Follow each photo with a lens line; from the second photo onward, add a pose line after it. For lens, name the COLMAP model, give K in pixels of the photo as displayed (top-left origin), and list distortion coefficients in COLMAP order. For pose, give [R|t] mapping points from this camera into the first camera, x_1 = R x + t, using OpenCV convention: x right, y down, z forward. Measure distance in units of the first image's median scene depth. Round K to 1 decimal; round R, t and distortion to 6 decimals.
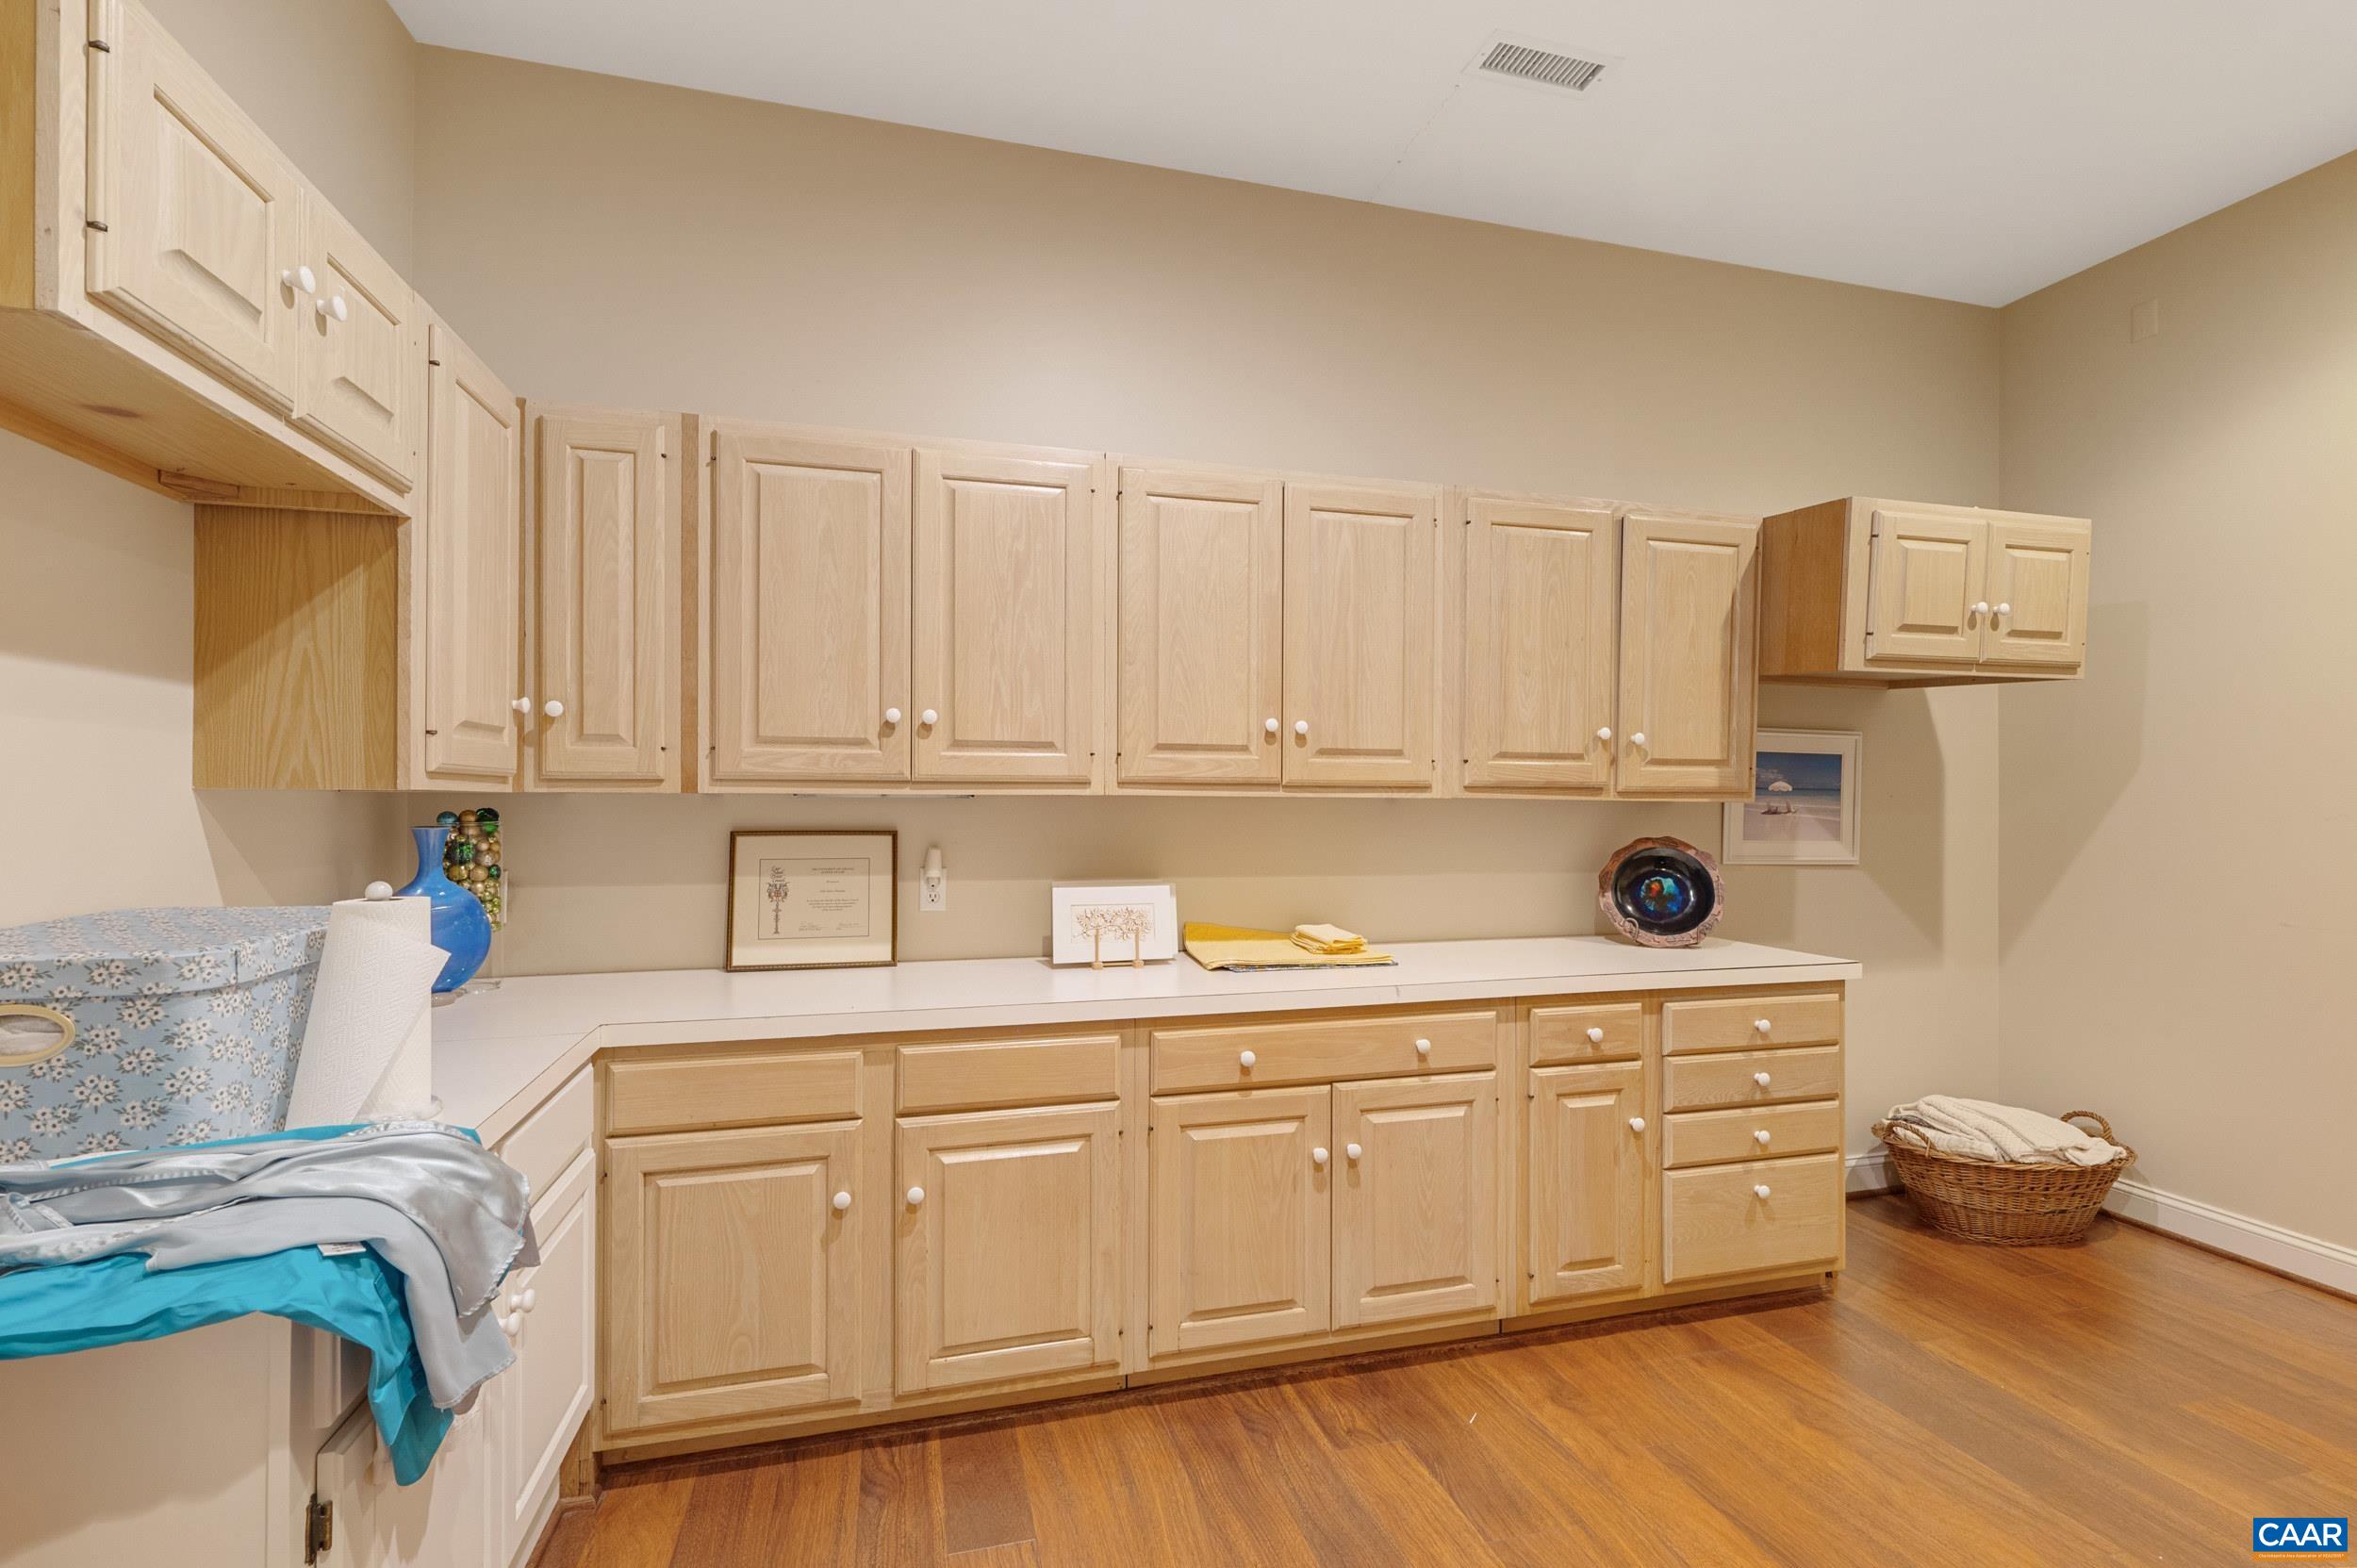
lens RADIAL K [[1049.9, 0, 1176.6], [0, 1049.9, 796.2], [0, 0, 1]] dist [0.000319, -0.000226]
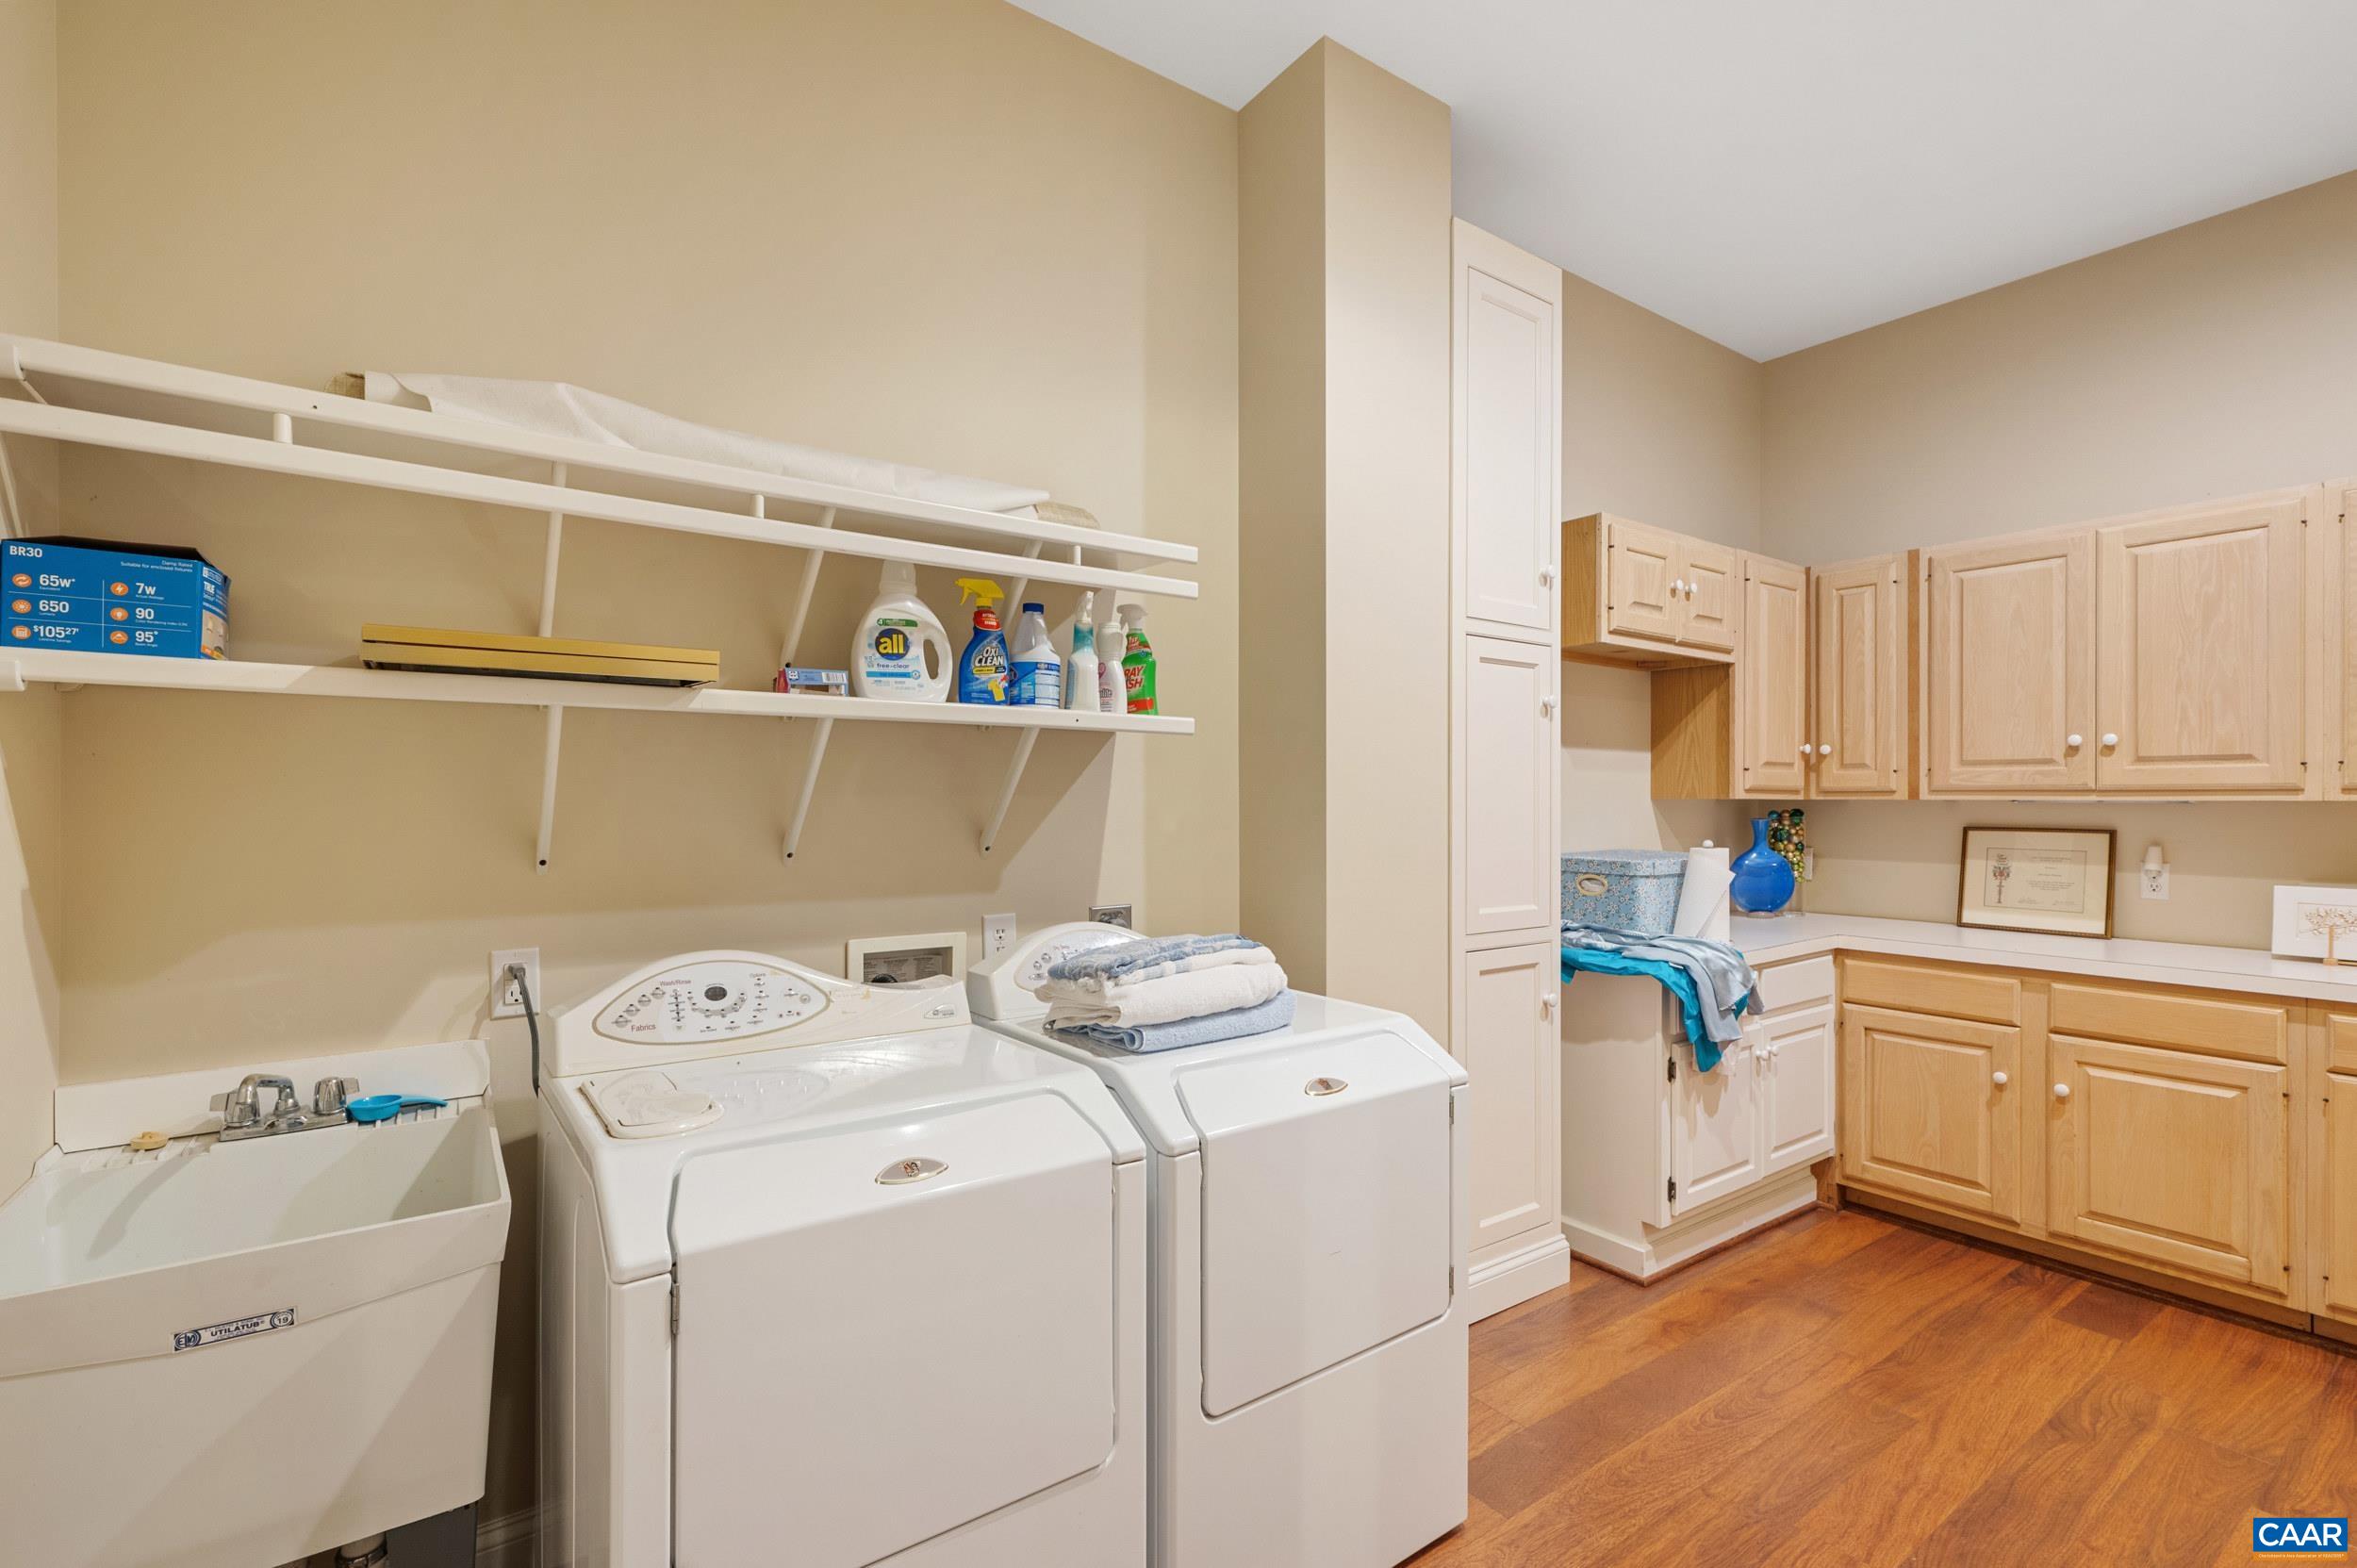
lens RADIAL K [[1049.9, 0, 1176.6], [0, 1049.9, 796.2], [0, 0, 1]] dist [0.000319, -0.000226]
pose [[0.344570, -0.004406, -0.938750, 0.617968], [0.001230, 0.999990, -0.004242, -0.003085], [0.938760, 0.000308, 0.344572, -0.544531]]
